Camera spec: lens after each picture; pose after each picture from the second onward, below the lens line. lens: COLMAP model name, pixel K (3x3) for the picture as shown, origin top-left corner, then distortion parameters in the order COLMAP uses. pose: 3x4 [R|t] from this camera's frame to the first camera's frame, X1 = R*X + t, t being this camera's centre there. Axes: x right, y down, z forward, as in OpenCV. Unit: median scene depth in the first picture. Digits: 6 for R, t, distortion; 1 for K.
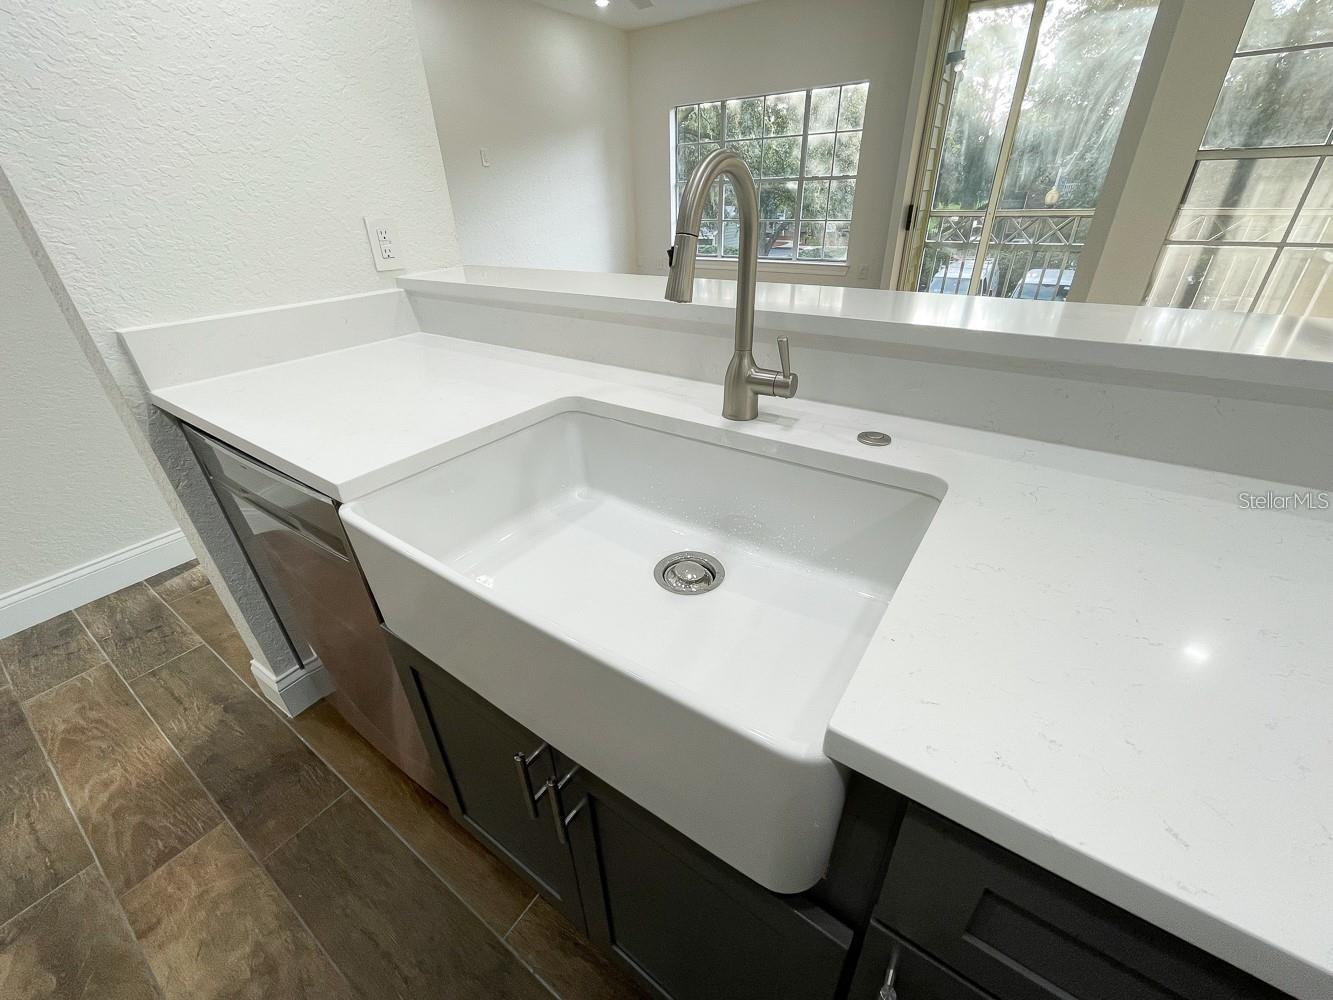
lens RADIAL K [[543.8, 0, 660.7], [0, 543.8, 499.7], [0, 0, 1]] dist [-0.001141, -0.000538]
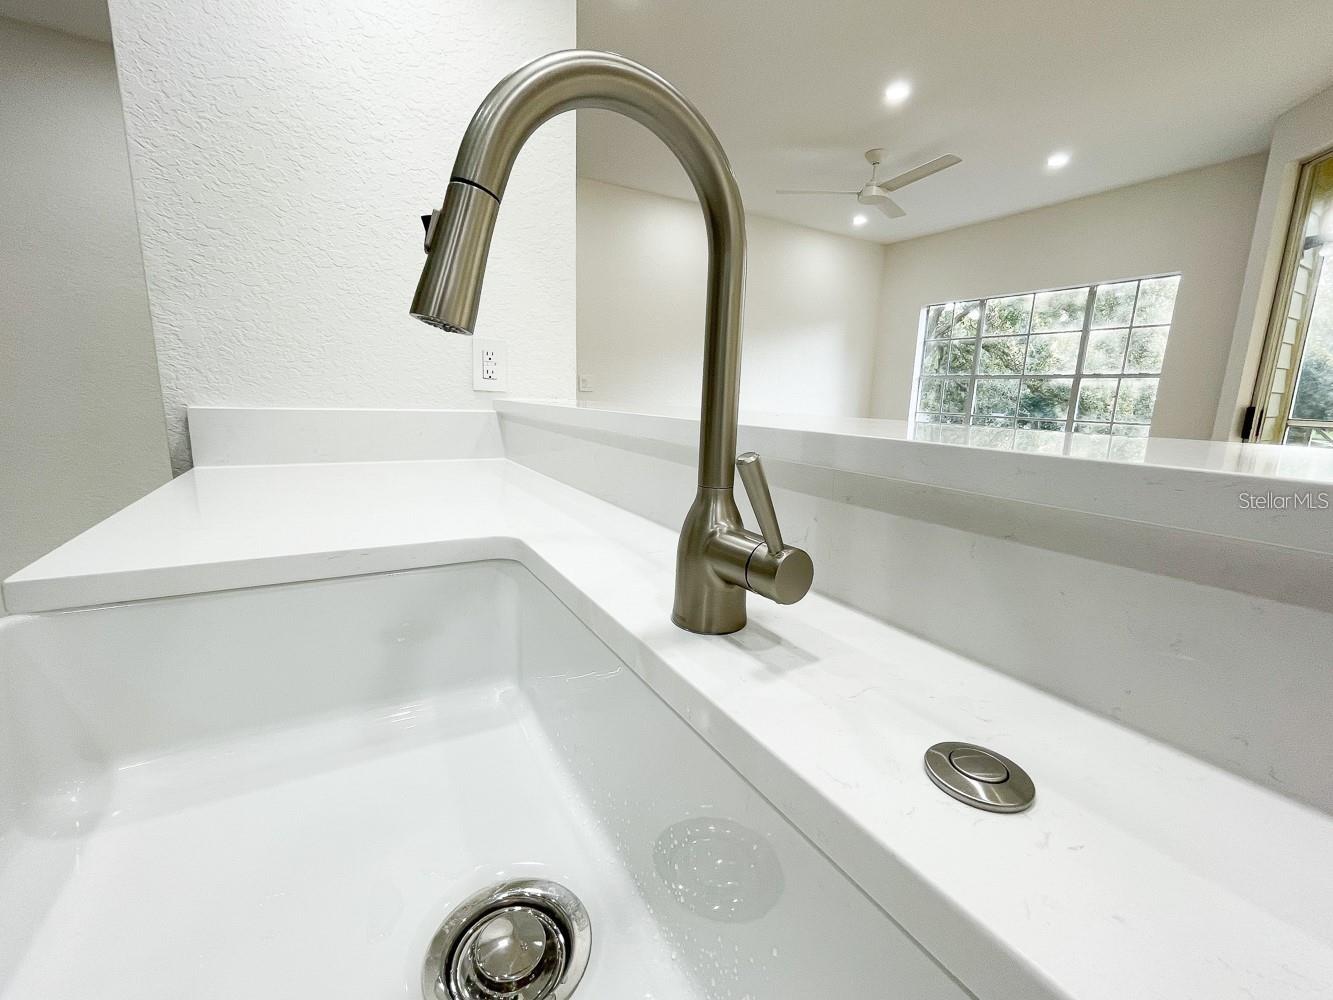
lens RADIAL K [[555.7, 0, 666.5], [0, 555.7, 500.0], [0, 0, 1]] dist [-0.000251, 0.000037]
pose [[0.905897, 0.131386, -0.402602, 0.258202], [-0.252568, 0.930703, -0.264577, -0.100785], [0.339941, 0.341363, 0.876305, 0.457267]]
